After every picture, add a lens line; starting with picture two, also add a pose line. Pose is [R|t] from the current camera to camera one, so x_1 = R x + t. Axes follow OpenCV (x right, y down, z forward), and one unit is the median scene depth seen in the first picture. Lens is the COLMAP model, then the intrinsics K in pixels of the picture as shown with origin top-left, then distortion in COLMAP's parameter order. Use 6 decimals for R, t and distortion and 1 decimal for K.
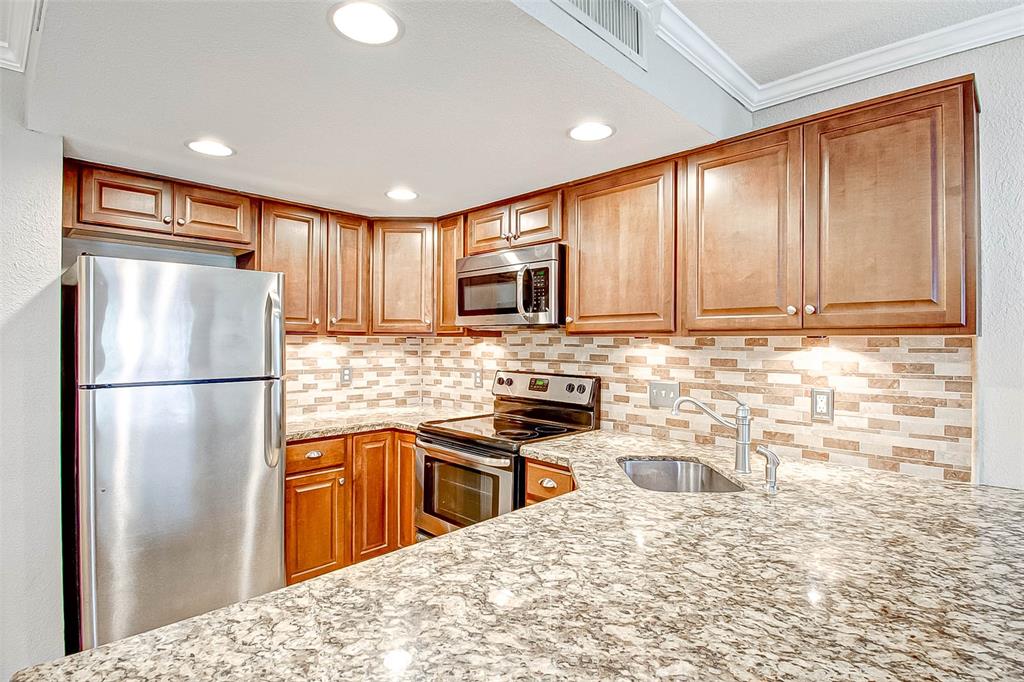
lens RADIAL K [[520.0, 0, 511.9], [0, 520.0, 339.4], [0, 0, 1]] dist [-0.016694, -0.001834]
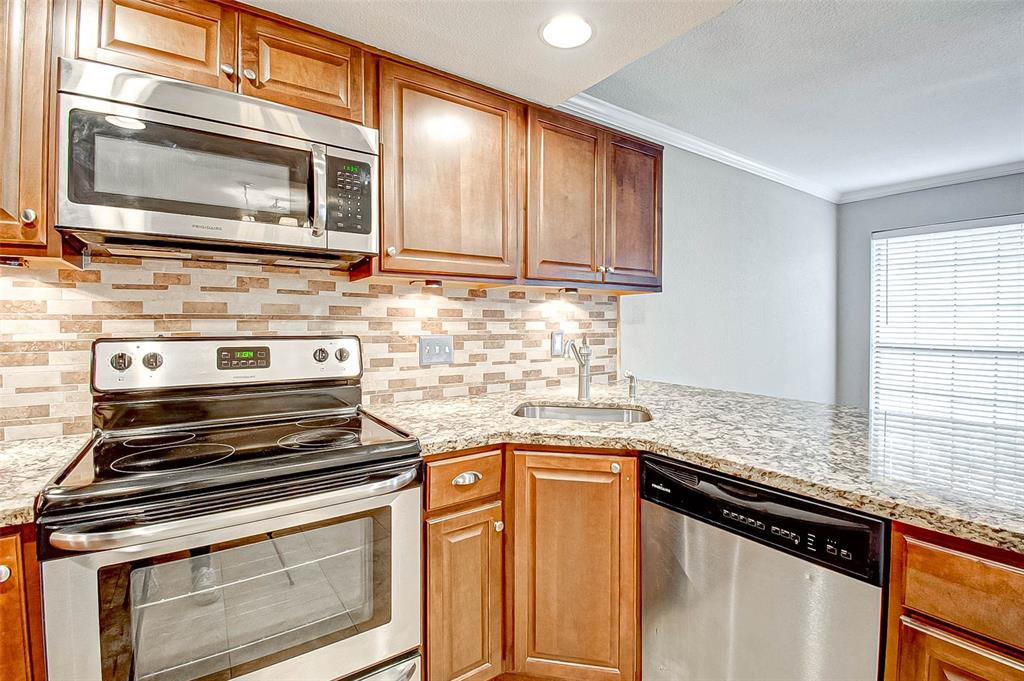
lens RADIAL K [[464.0, 0, 513.1], [0, 464.0, 334.2], [0, 0, 1]] dist [0.001297, -0.000130]
pose [[0.165376, -0.028762, 0.985811, -0.452504], [-0.002268, 0.999561, 0.029544, 0.051026], [-0.986228, -0.007122, 0.165238, 0.698105]]
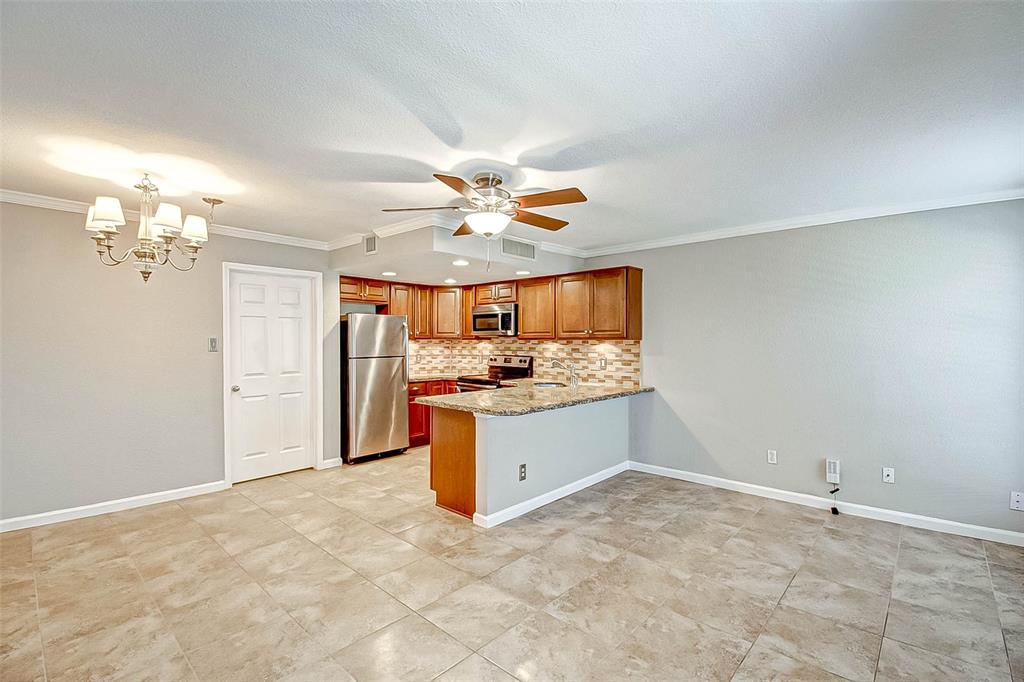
lens RADIAL K [[464.0, 0, 511.0], [0, 464.0, 341.7], [0, 0, 1]] dist [0.001297, -0.000130]
pose [[0.999159, -0.004037, 0.040801, -0.021321], [0.003749, 0.999968, 0.007126, -0.013166], [-0.040828, -0.006967, 0.999142, -1.218976]]
